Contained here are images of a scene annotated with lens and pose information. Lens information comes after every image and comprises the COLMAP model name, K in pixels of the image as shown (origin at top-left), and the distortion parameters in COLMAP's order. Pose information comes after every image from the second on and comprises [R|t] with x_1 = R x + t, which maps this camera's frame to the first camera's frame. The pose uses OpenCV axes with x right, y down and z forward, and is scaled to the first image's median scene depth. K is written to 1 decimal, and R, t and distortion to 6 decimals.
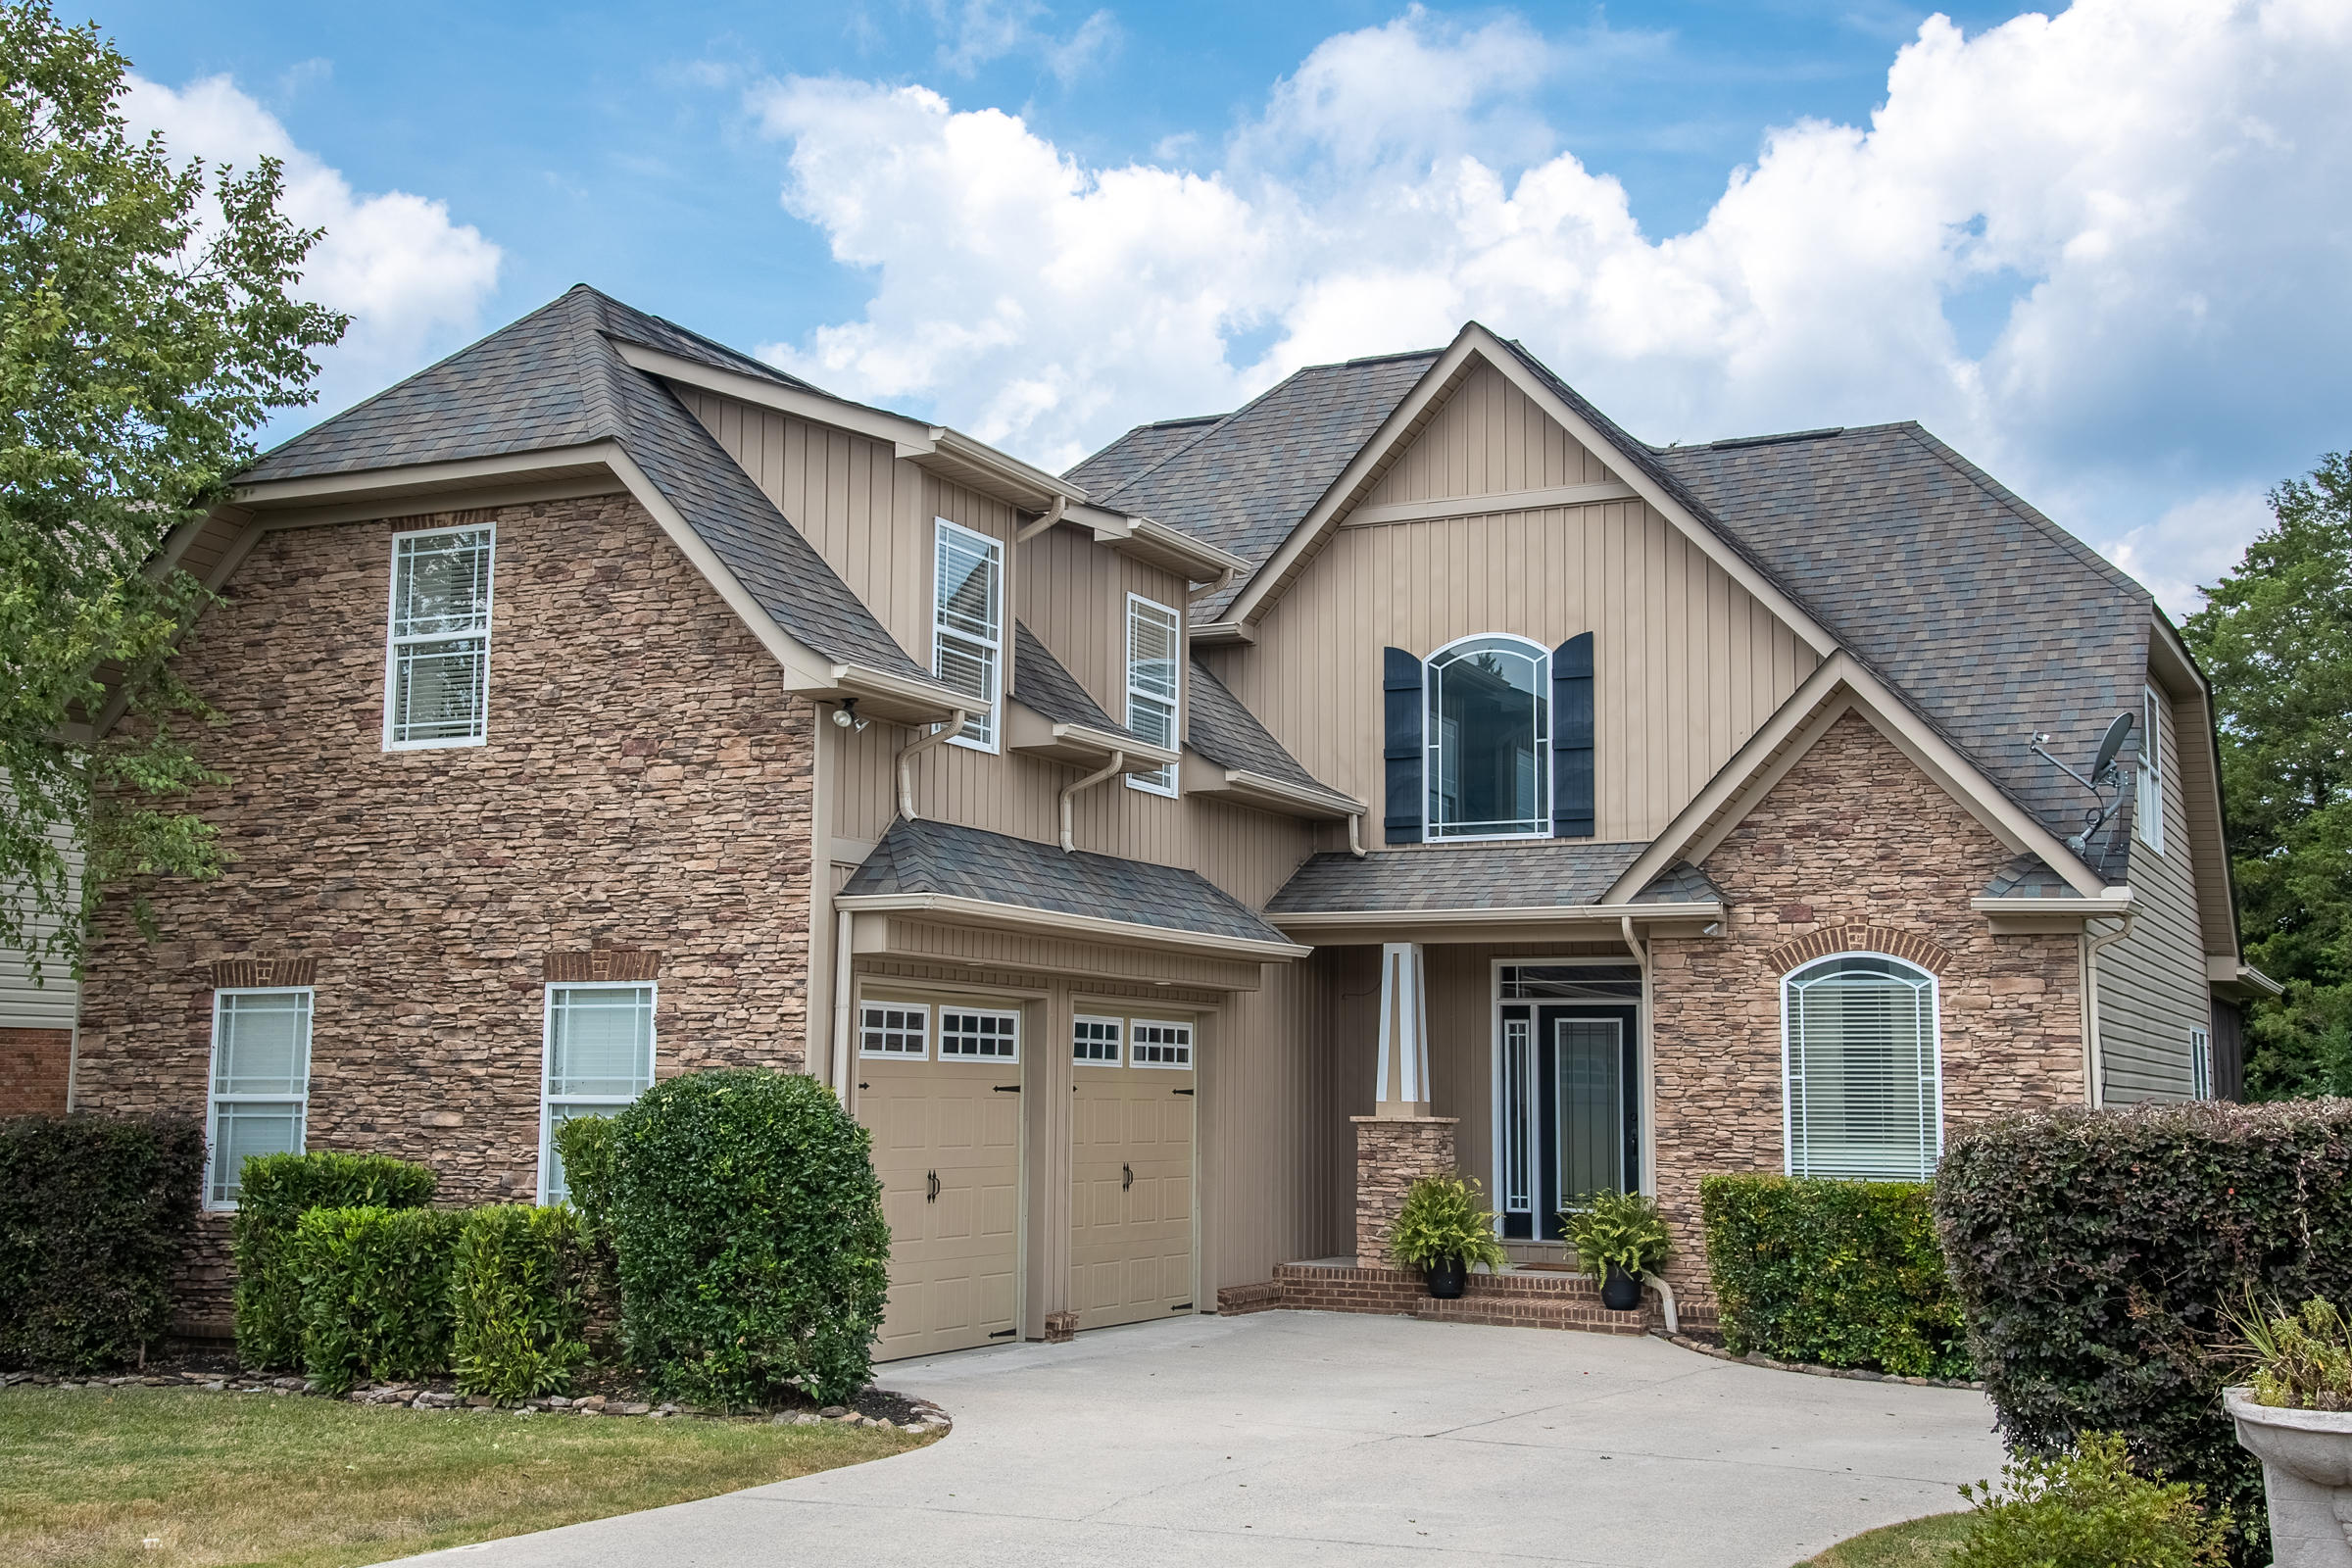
lens RADIAL K [[2613.3, 0, 1155.5], [0, 2613.3, 782.2], [0, 0, 1]] dist [0.119148, 0.000000]
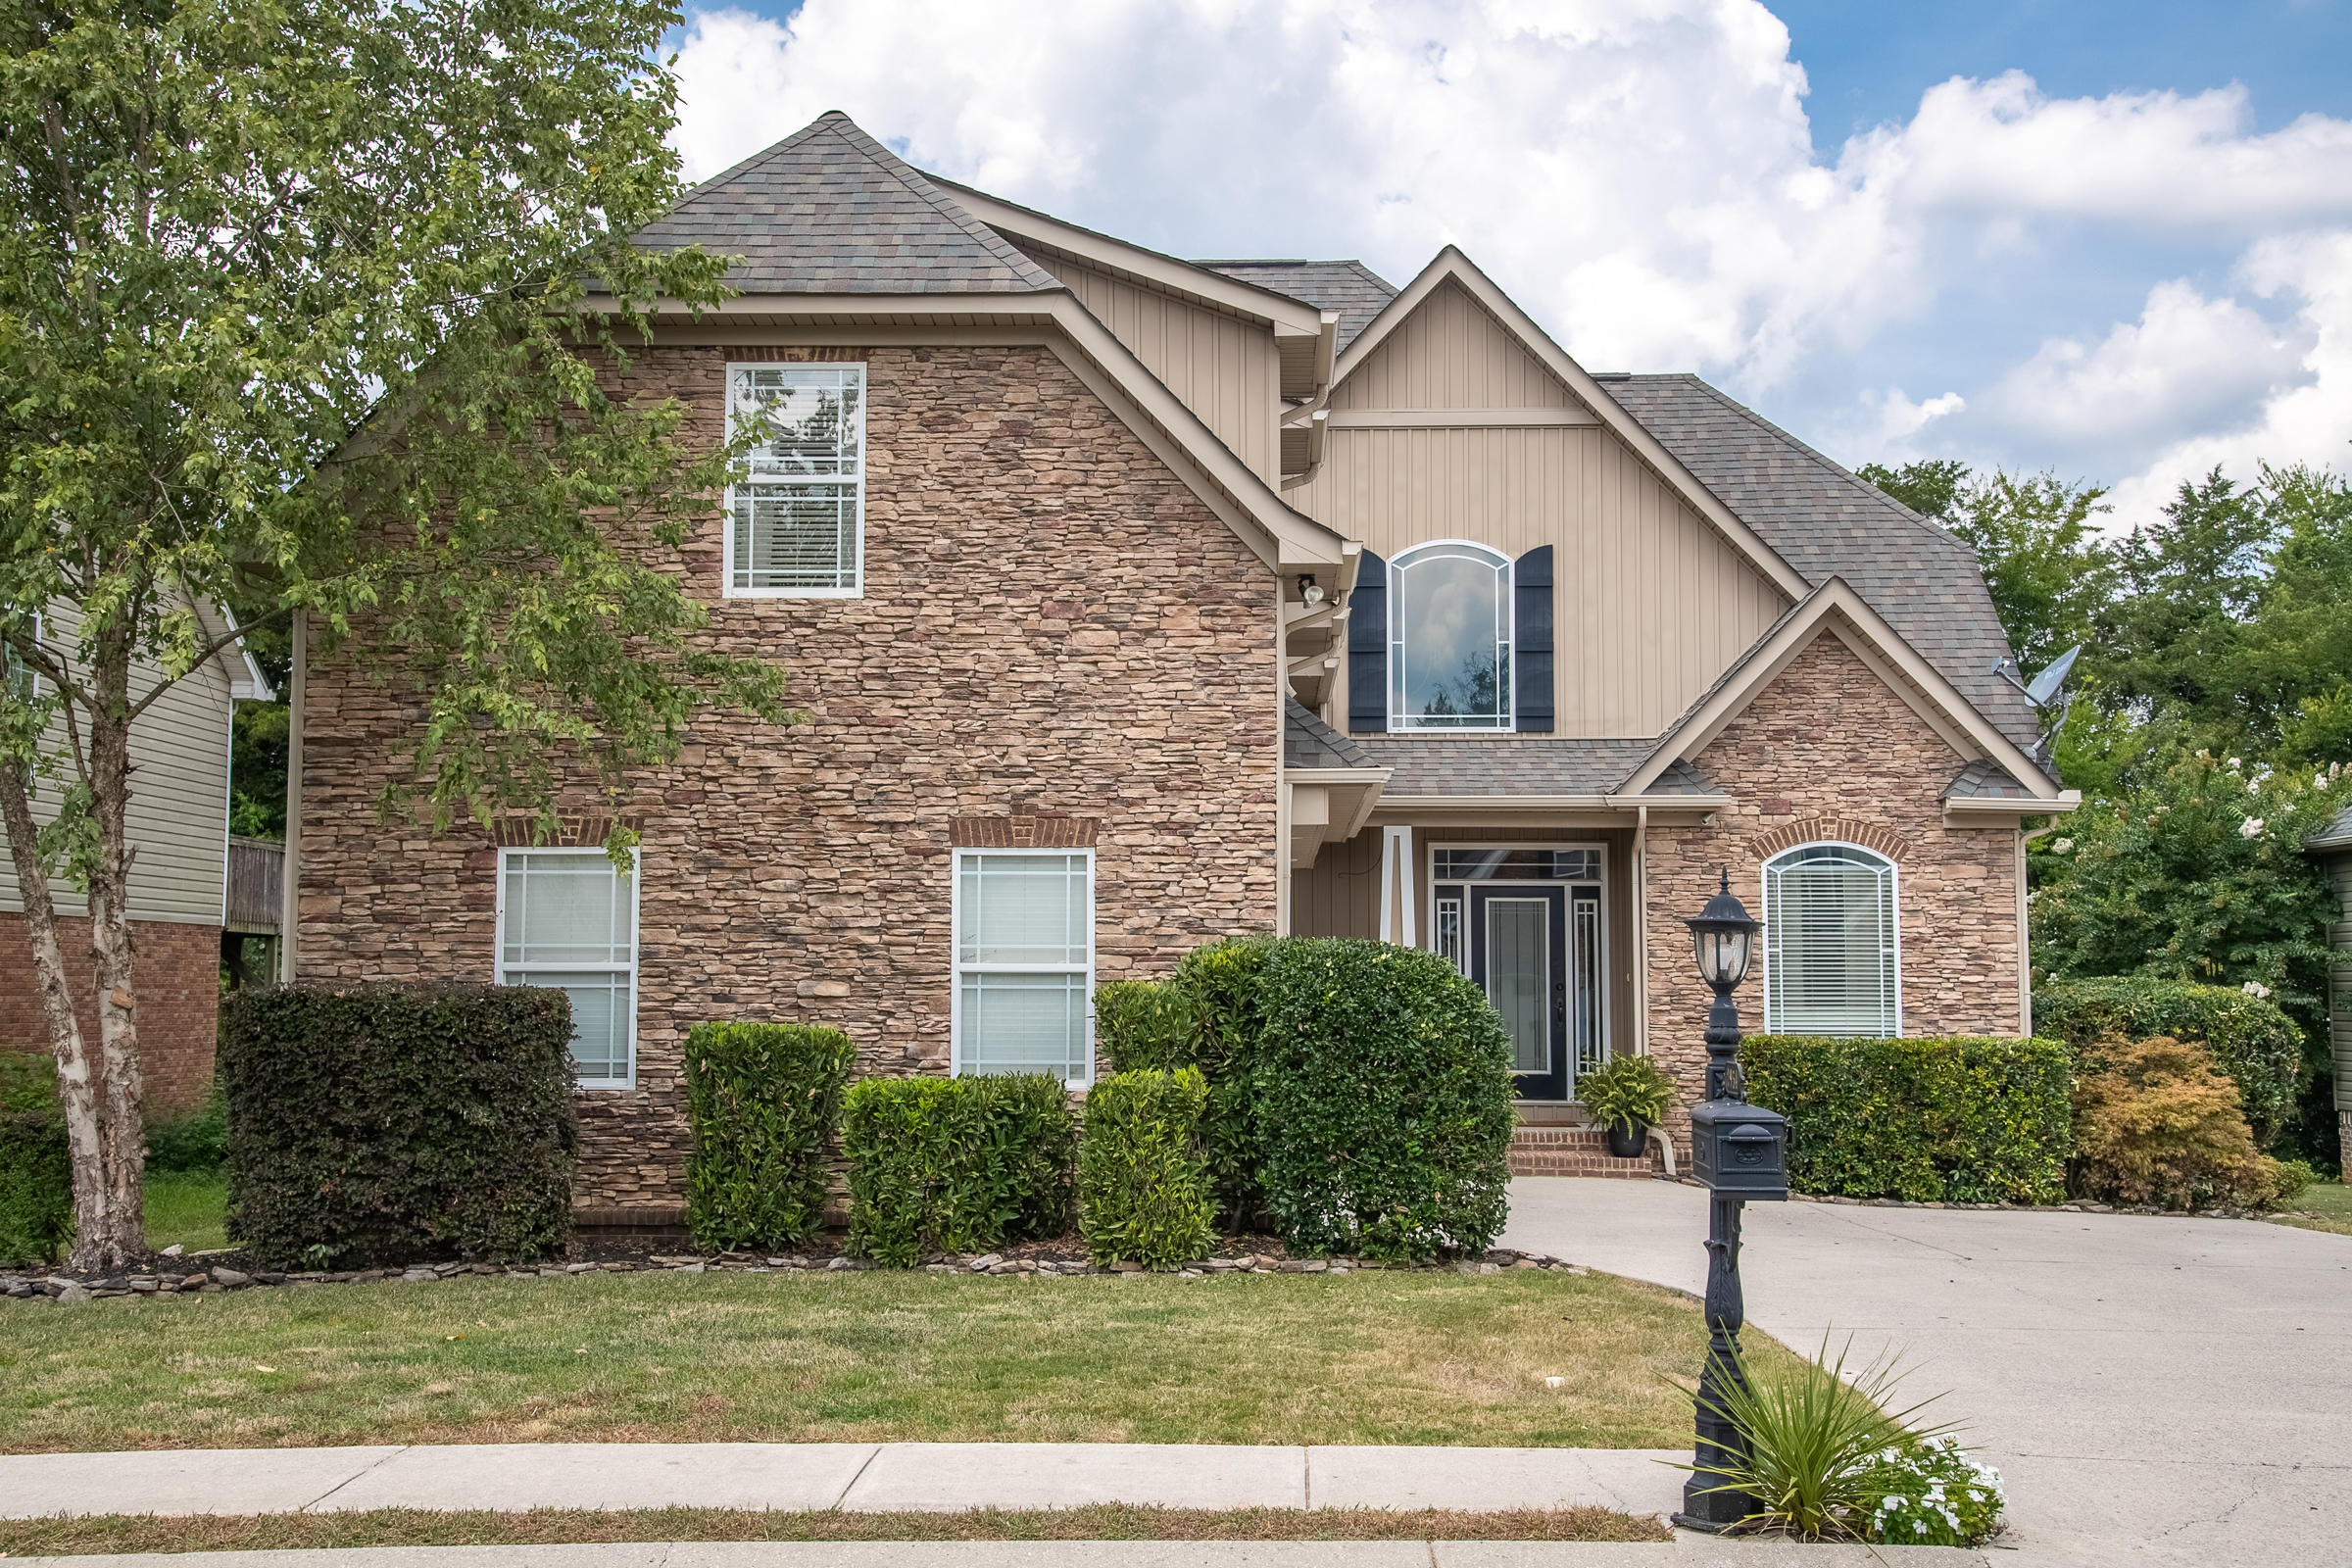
lens RADIAL K [[2613.3, 0, 1150.3], [0, 2613.3, 780.8], [0, 0, 1]] dist [0.119148, 0.000000]
pose [[0.907550, 0.027674, 0.419031, -0.533045], [-0.045051, 0.998484, 0.031631, 0.016615], [-0.417520, -0.047584, 0.907421, 0.091212]]
